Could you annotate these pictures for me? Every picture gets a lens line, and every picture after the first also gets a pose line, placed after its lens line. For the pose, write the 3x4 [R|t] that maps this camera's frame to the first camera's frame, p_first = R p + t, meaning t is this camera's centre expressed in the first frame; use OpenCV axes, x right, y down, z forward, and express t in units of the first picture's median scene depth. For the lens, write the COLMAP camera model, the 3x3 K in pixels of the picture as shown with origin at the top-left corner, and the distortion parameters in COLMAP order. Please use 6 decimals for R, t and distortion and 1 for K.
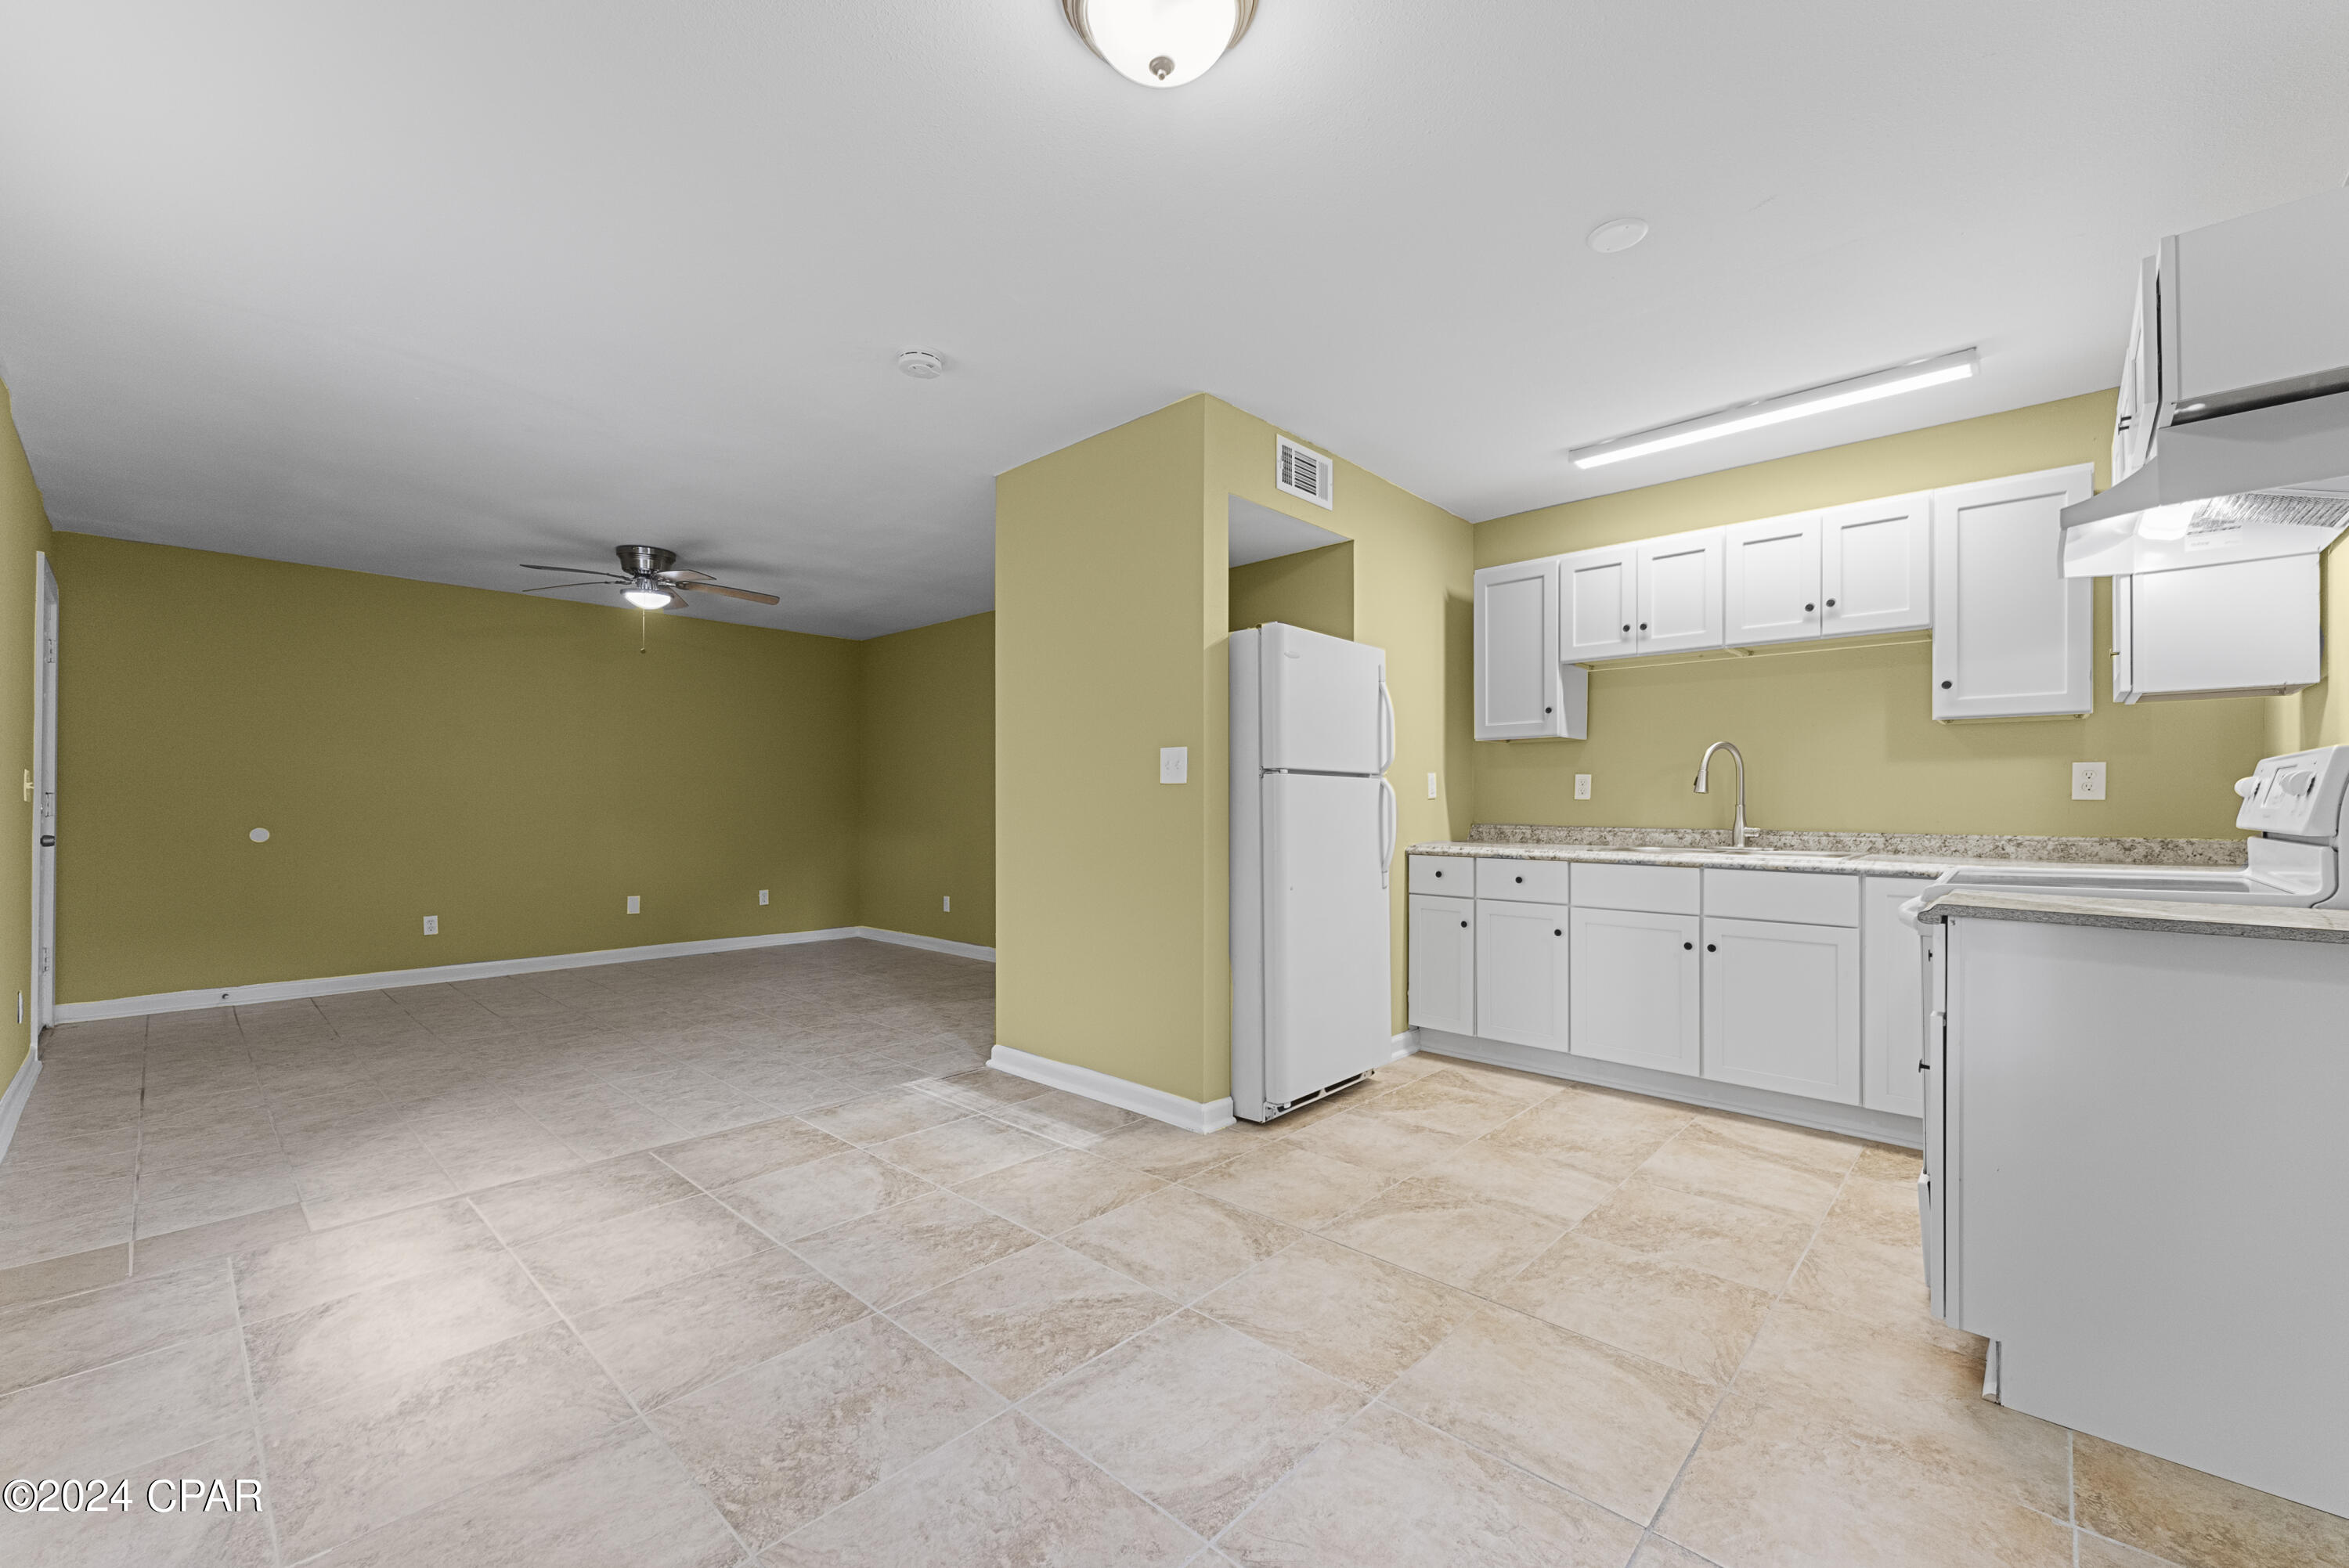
lens RADIAL K [[945.2, 0, 1175.7], [0, 945.2, 795.4], [0, 0, 1]] dist [-0.000440, 0.000174]
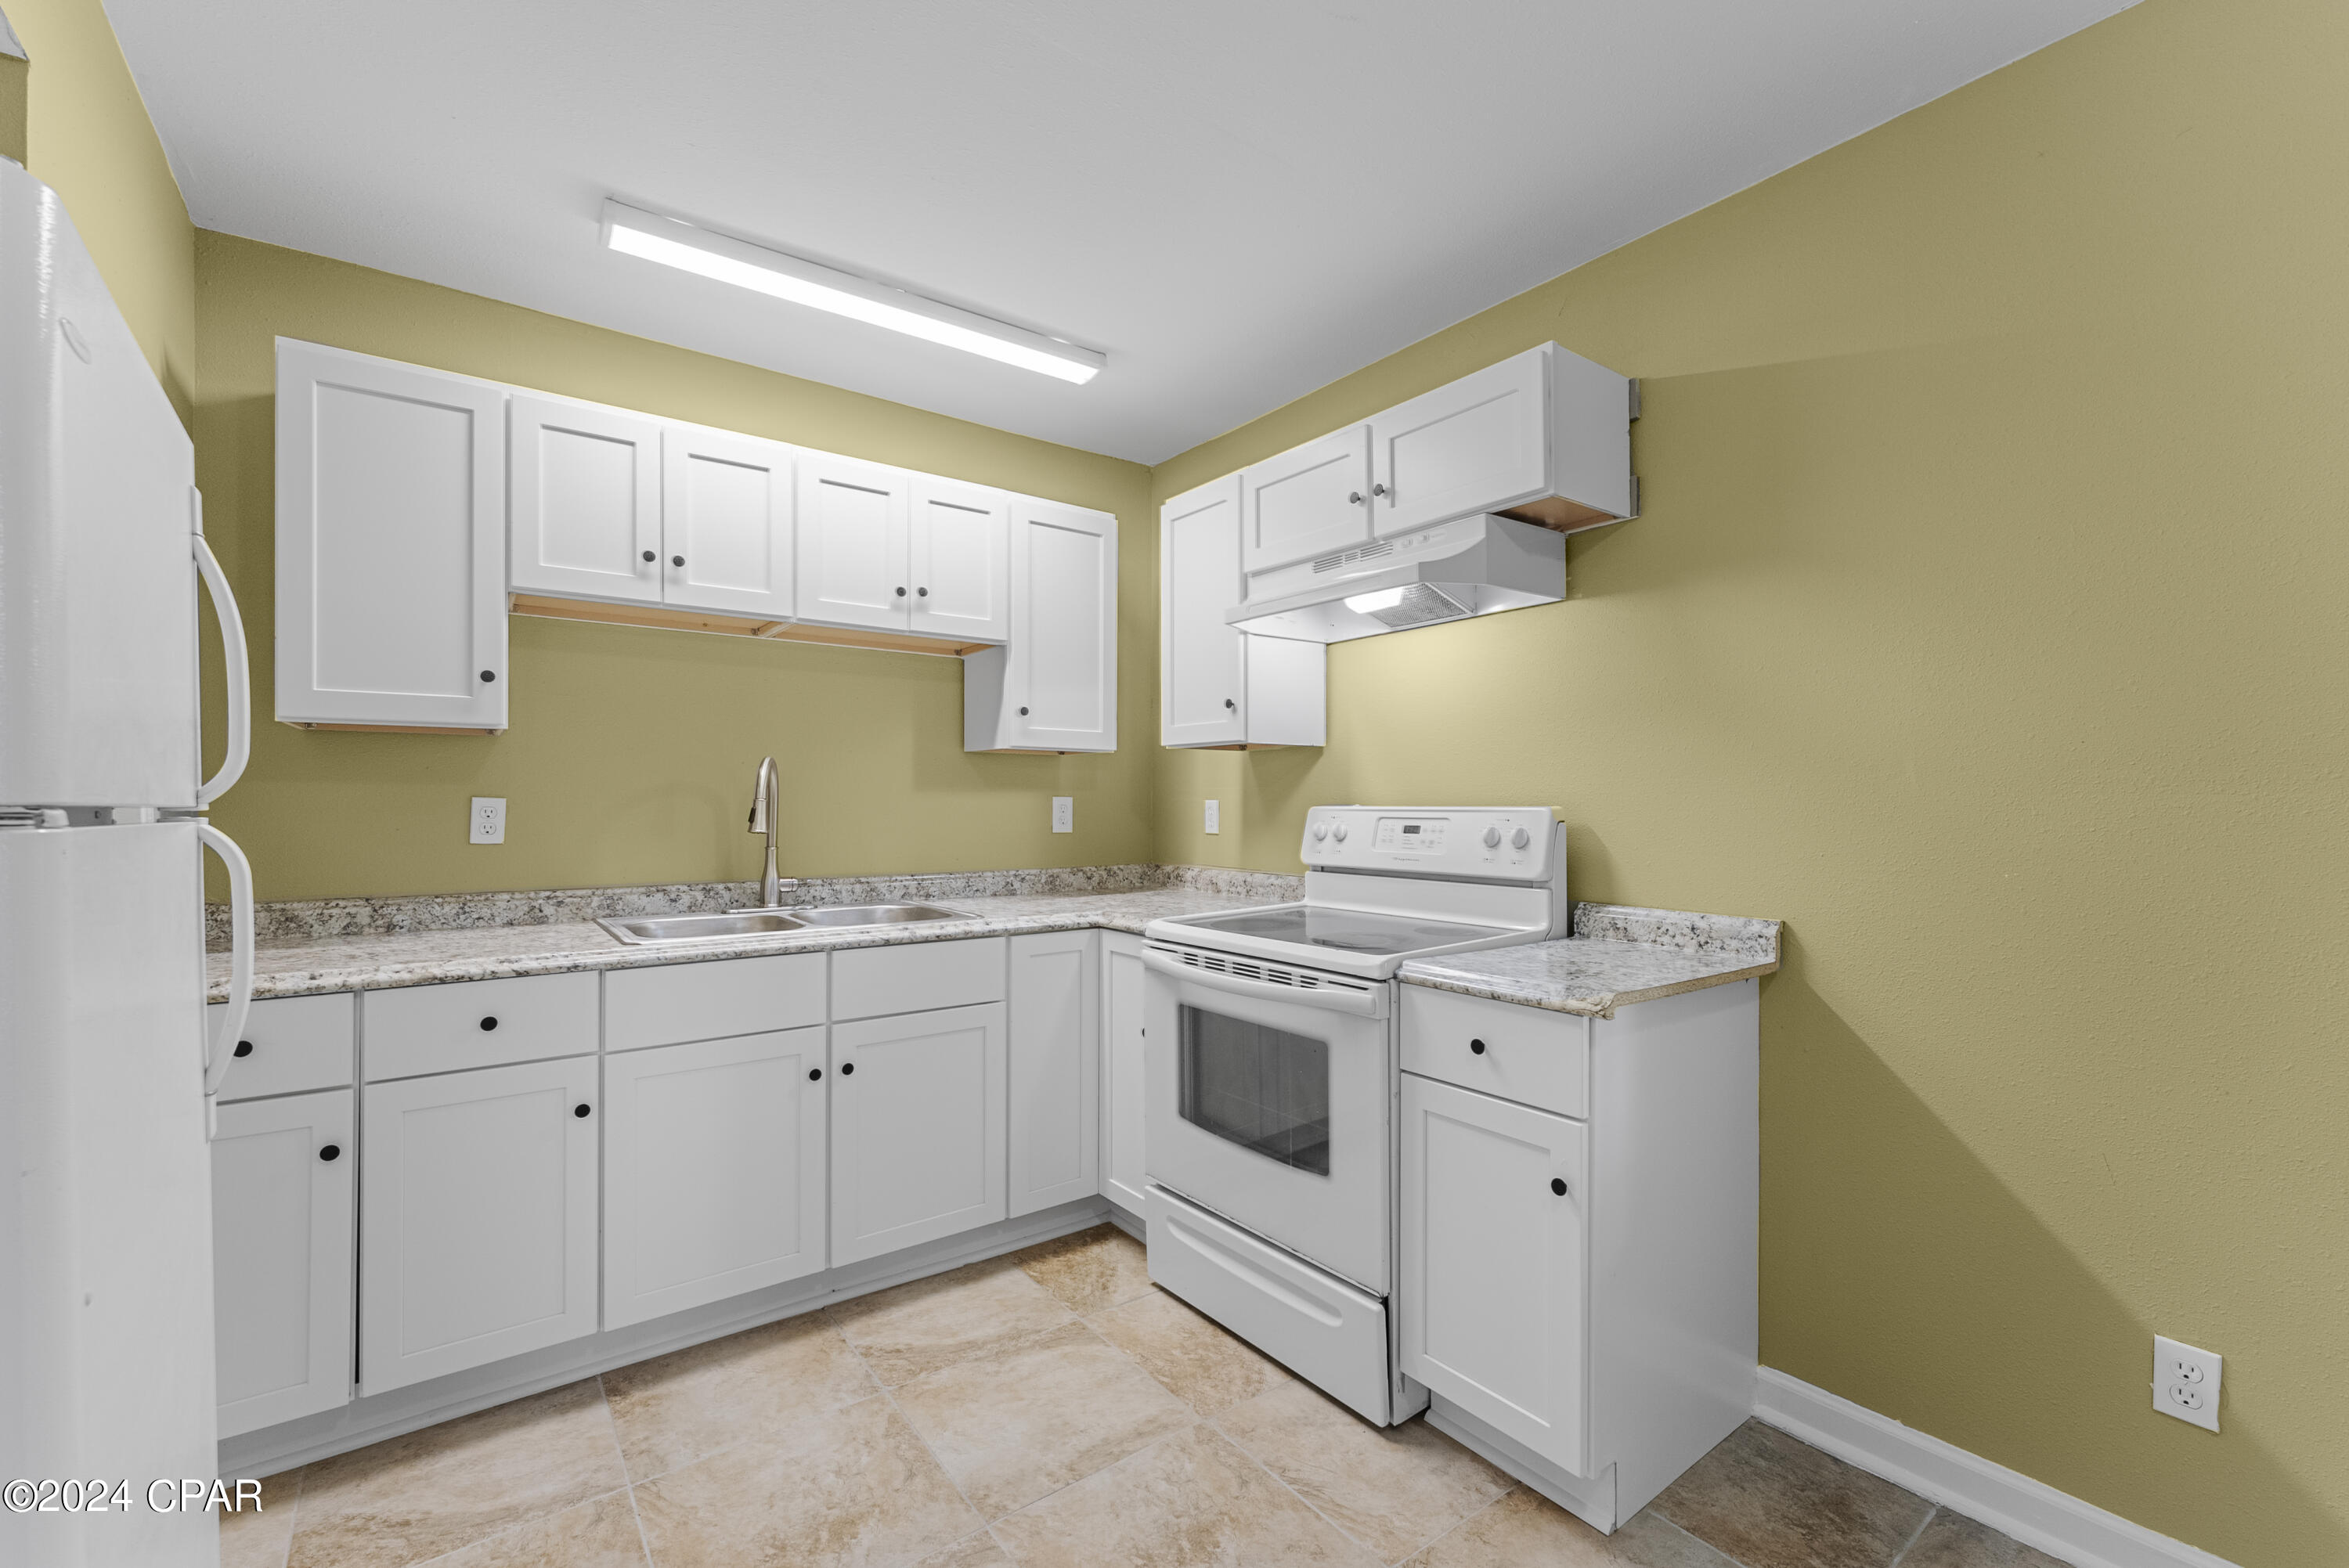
lens RADIAL K [[973.8, 0, 1168.3], [0, 973.8, 794.8], [0, 0, 1]] dist [0.002456, -0.000122]
pose [[0.181281, 0.006763, 0.983408, -0.069964], [-0.006915, 0.999960, -0.005602, -0.029509], [-0.983407, -0.005785, 0.181321, 0.630404]]
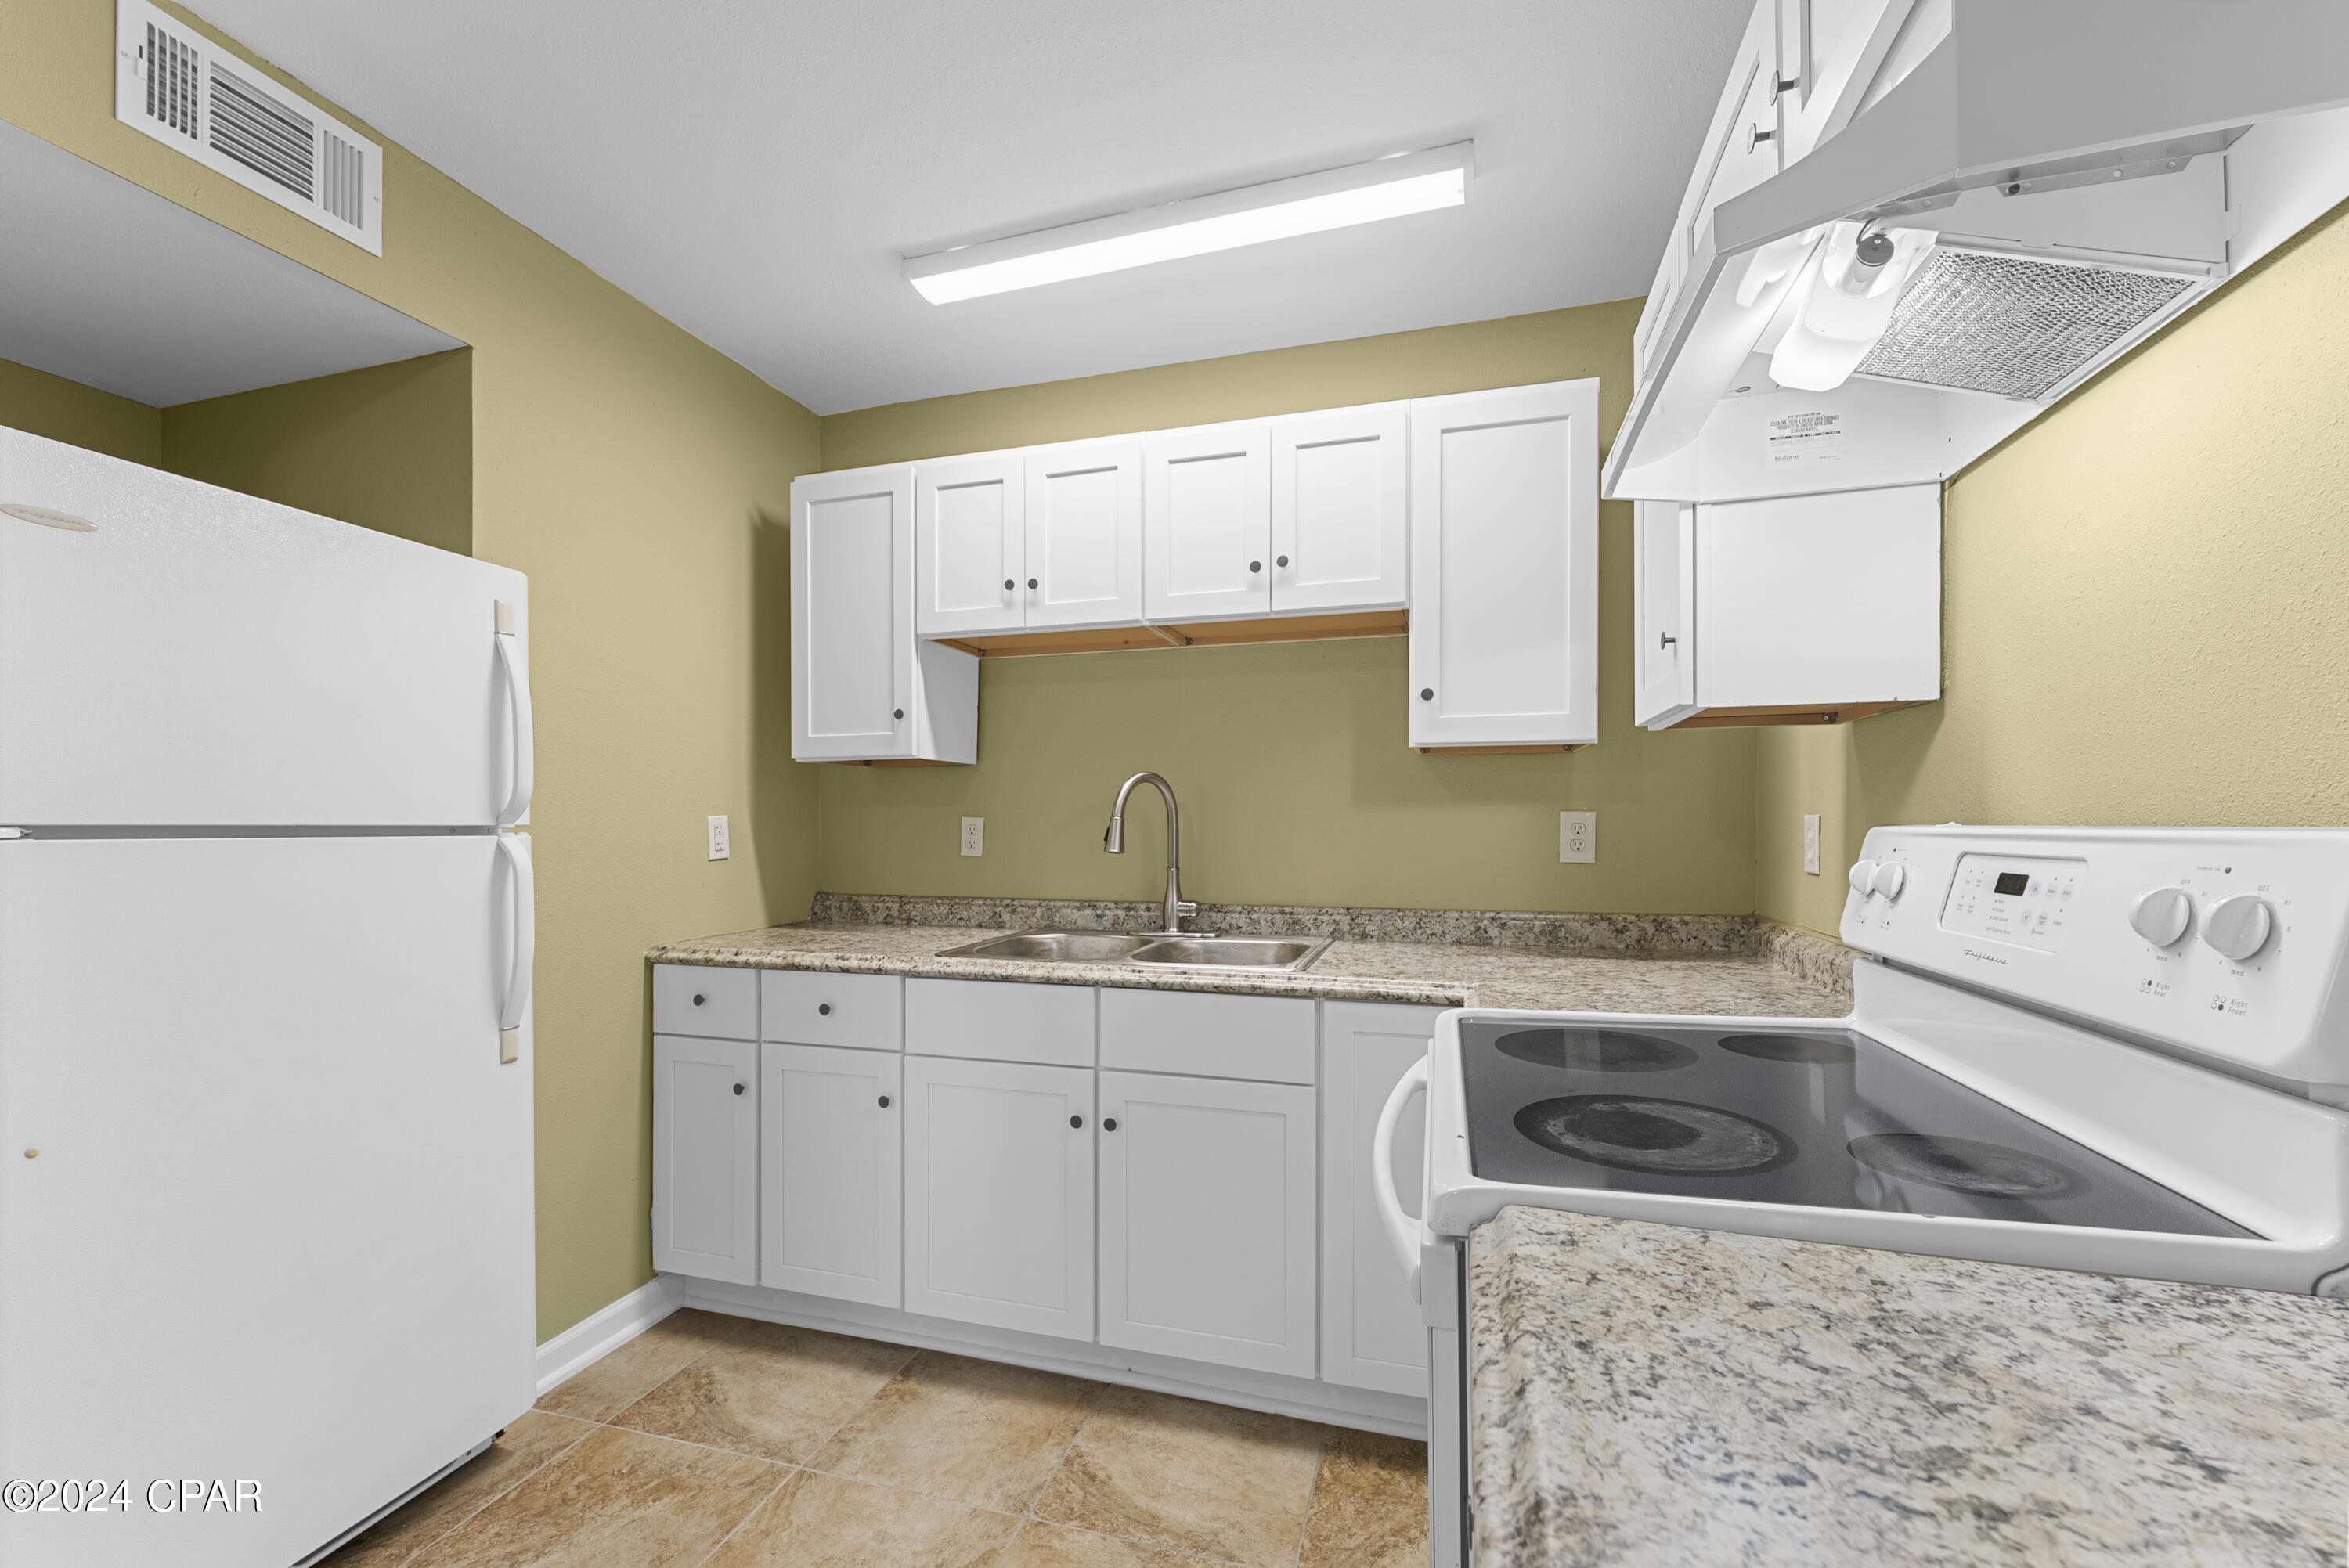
lens RADIAL K [[956.0, 0, 1175.8], [0, 956.0, 817.2], [0, 0, 1]] dist [0.001199, -0.000116]
pose [[0.895895, -0.000426, 0.444266, 0.328581], [-0.000221, 0.999999, 0.001404, -0.029117], [-0.444266, -0.001356, 0.895894, 0.434922]]
